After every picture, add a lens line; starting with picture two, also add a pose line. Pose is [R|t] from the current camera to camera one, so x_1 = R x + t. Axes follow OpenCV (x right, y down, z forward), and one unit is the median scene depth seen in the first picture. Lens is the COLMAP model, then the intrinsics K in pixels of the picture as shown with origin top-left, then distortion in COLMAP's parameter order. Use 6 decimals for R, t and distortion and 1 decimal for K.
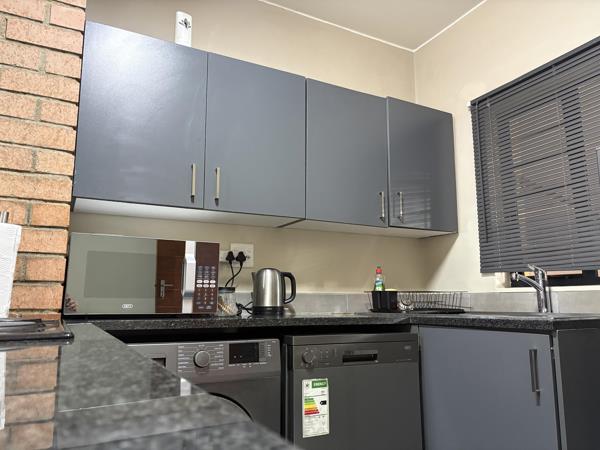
lens RADIAL K [[453.4, 0, 301.4], [0, 453.4, 225.5], [0, 0, 1]] dist [0.039592, -0.024827]
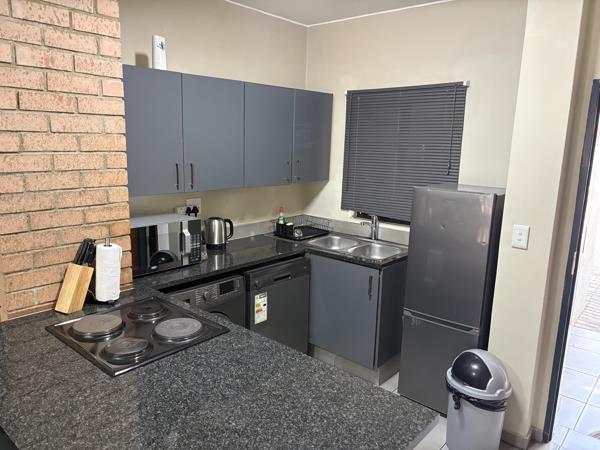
lens RADIAL K [[453.4, 0, 299.8], [0, 453.4, 225.9], [0, 0, 1]] dist [0.039592, -0.024827]
pose [[0.933012, -0.043372, 0.357221, -0.434214], [-0.087786, 0.935282, 0.342843, -0.517954], [-0.348972, -0.351236, 0.868822, -0.493589]]
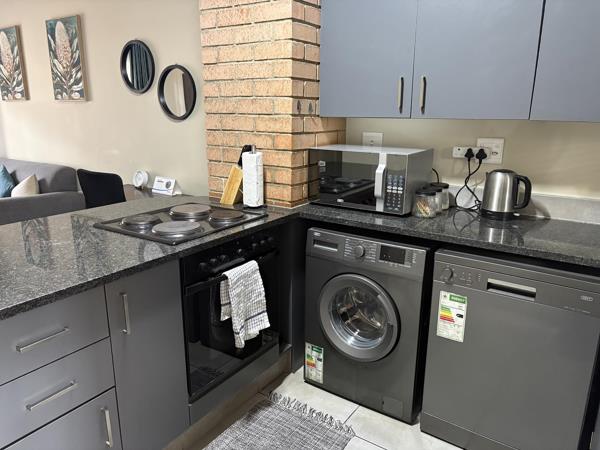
lens RADIAL K [[453.4, 0, 298.9], [0, 453.4, 223.3], [0, 0, 1]] dist [0.039592, -0.024827]
pose [[0.472744, 0.218895, -0.853580, 0.705857], [0.140432, 0.937562, 0.318208, -0.202989], [0.869938, -0.270301, 0.412486, 0.269884]]
